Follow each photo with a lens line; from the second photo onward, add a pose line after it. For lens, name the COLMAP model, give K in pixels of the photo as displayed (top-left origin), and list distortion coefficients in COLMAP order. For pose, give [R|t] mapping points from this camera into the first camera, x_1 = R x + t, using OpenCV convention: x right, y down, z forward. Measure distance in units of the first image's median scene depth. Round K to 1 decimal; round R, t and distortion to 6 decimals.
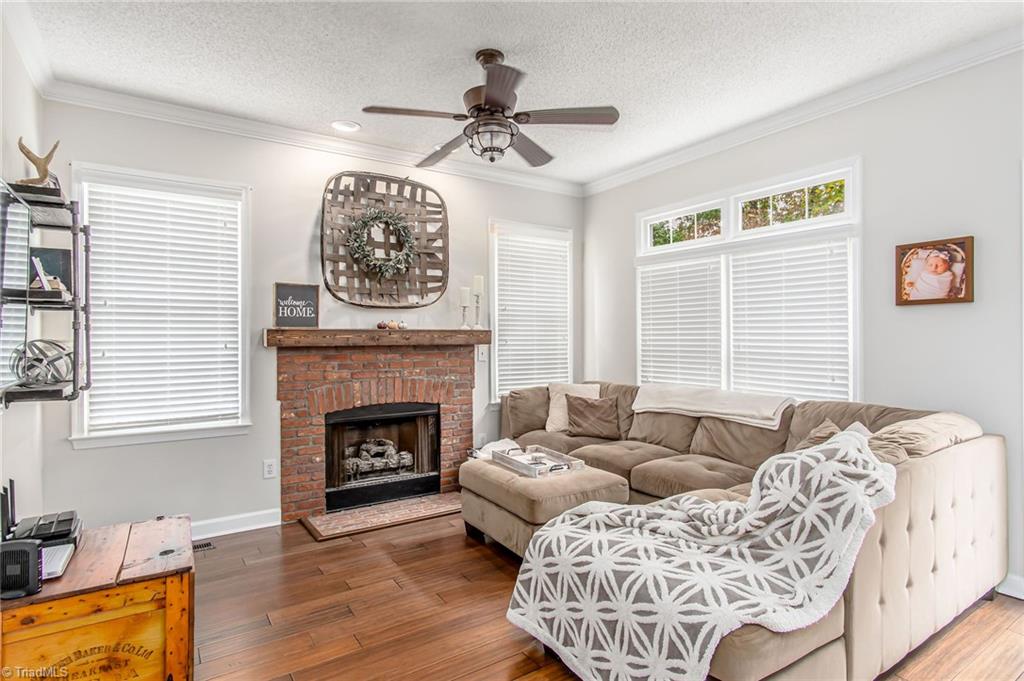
lens RADIAL K [[544.7, 0, 514.7], [0, 544.7, 338.2], [0, 0, 1]] dist [0.008001, -0.000346]
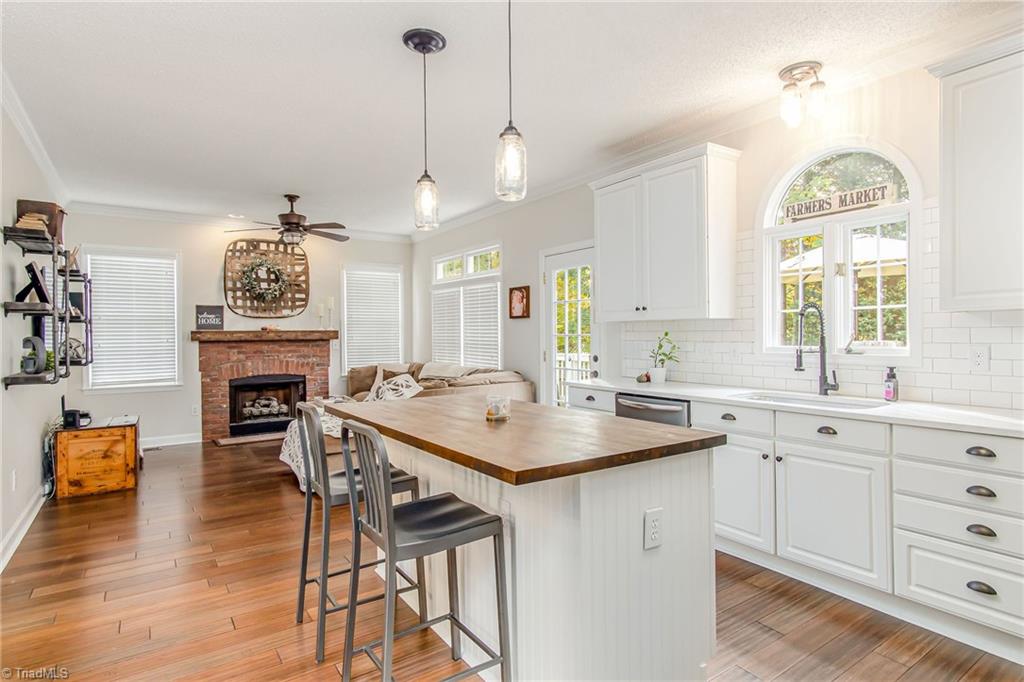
lens RADIAL K [[544.7, 0, 514.9], [0, 544.7, 337.4], [0, 0, 1]] dist [0.008001, -0.000346]
pose [[0.999923, -0.003546, 0.011901, 0.526632], [0.003437, 0.999952, 0.009160, -0.007972], [-0.011932, -0.009118, 0.999887, -0.721853]]
